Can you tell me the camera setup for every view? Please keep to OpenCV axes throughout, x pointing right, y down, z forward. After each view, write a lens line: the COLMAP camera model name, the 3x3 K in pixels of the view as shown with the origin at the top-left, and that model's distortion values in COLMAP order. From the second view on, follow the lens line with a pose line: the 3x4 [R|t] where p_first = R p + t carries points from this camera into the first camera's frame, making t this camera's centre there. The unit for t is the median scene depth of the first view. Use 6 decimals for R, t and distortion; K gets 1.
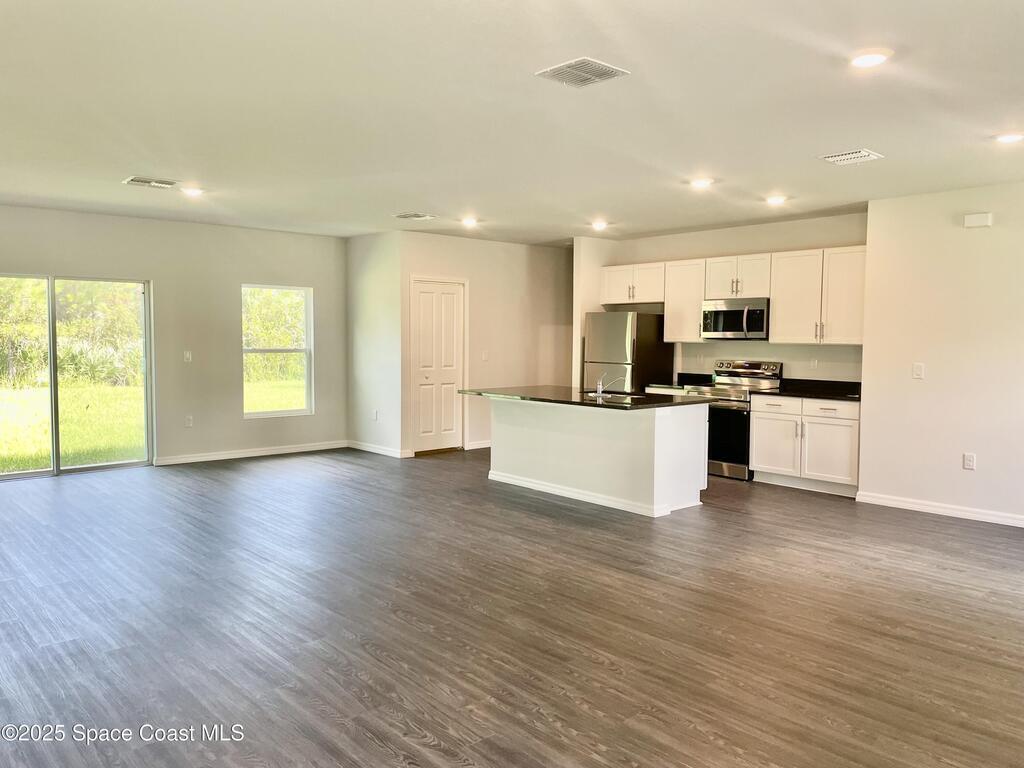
lens RADIAL K [[766.2, 0, 511.1], [0, 766.2, 369.1], [0, 0, 1]] dist [0.082150, -0.113876]
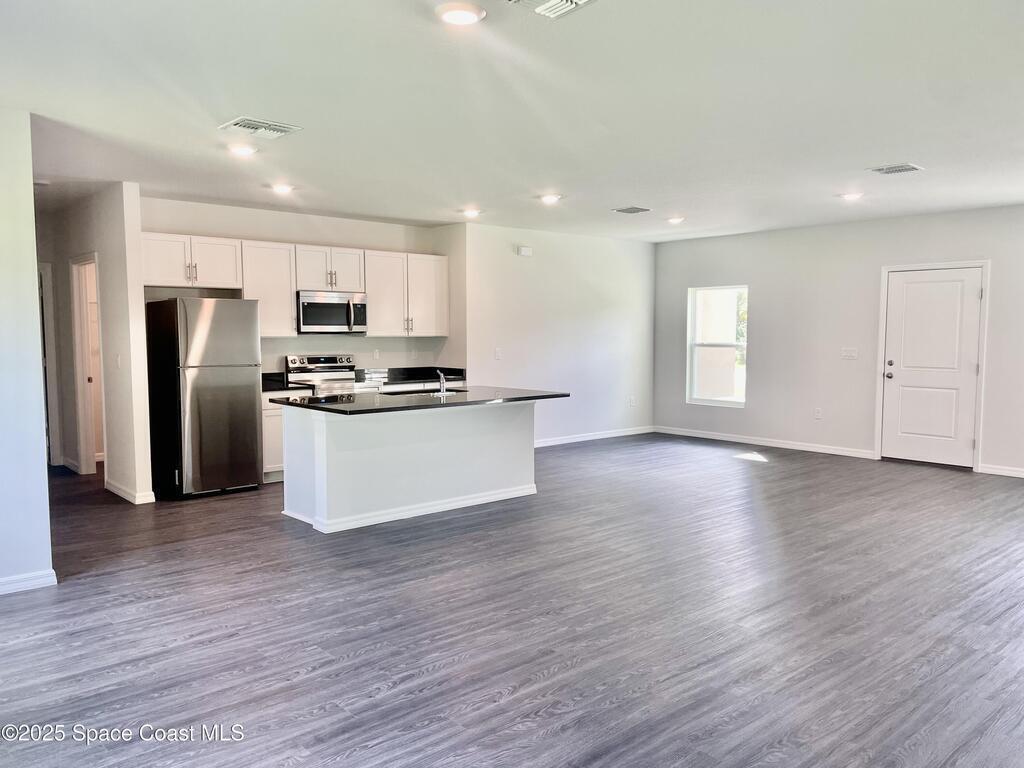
lens RADIAL K [[763.0, 0, 510.6], [0, 763.0, 396.1], [0, 0, 1]] dist [0.059711, -0.001847]
pose [[0.021559, -0.094734, 0.995269, -0.747835], [0.047156, 0.994489, 0.093638, -0.043783], [-0.998655, 0.044914, 0.025908, 0.833213]]
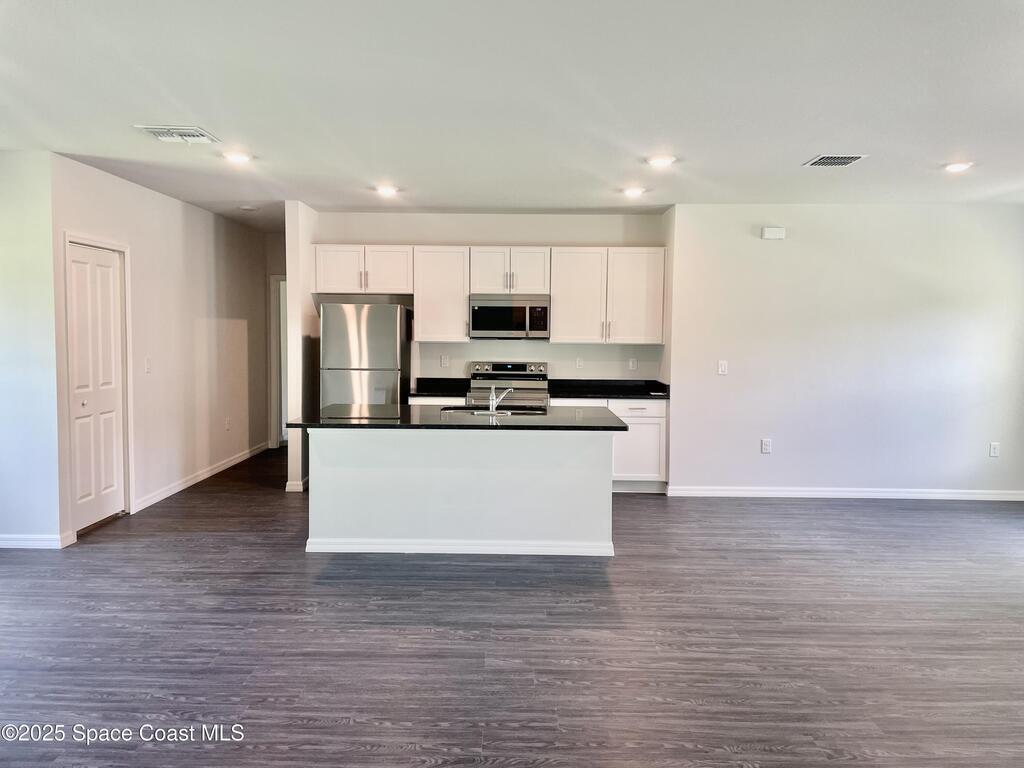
lens RADIAL K [[766.2, 0, 511.1], [0, 766.2, 369.1], [0, 0, 1]] dist [0.082150, -0.113876]
pose [[0.677634, -0.036583, 0.734489, -0.408470], [0.030204, 0.999304, 0.021908, -0.025026], [-0.734779, 0.007339, 0.678267, 0.430342]]
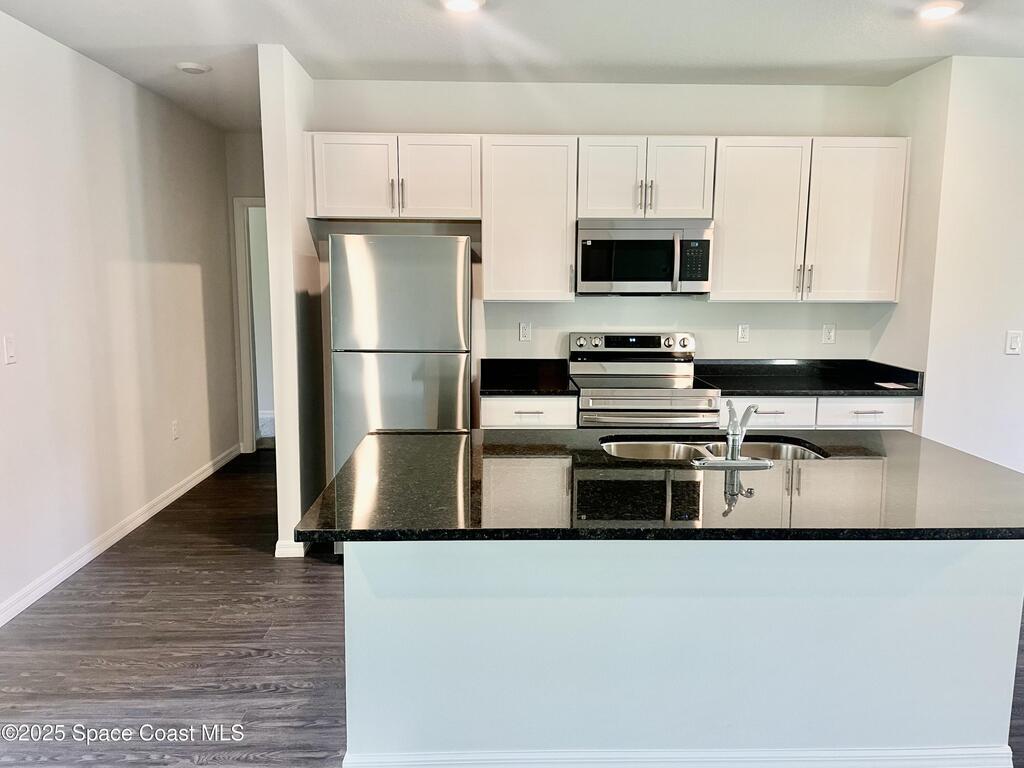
lens RADIAL K [[780.6, 0, 512.0], [0, 780.6, 384.0], [0, 0, 1]] dist [0.047785, -0.006019]
pose [[0.650792, -0.103825, 0.752123, -0.208029], [0.034810, 0.993645, 0.107045, -0.042335], [-0.758457, -0.043483, 0.650271, 0.784098]]
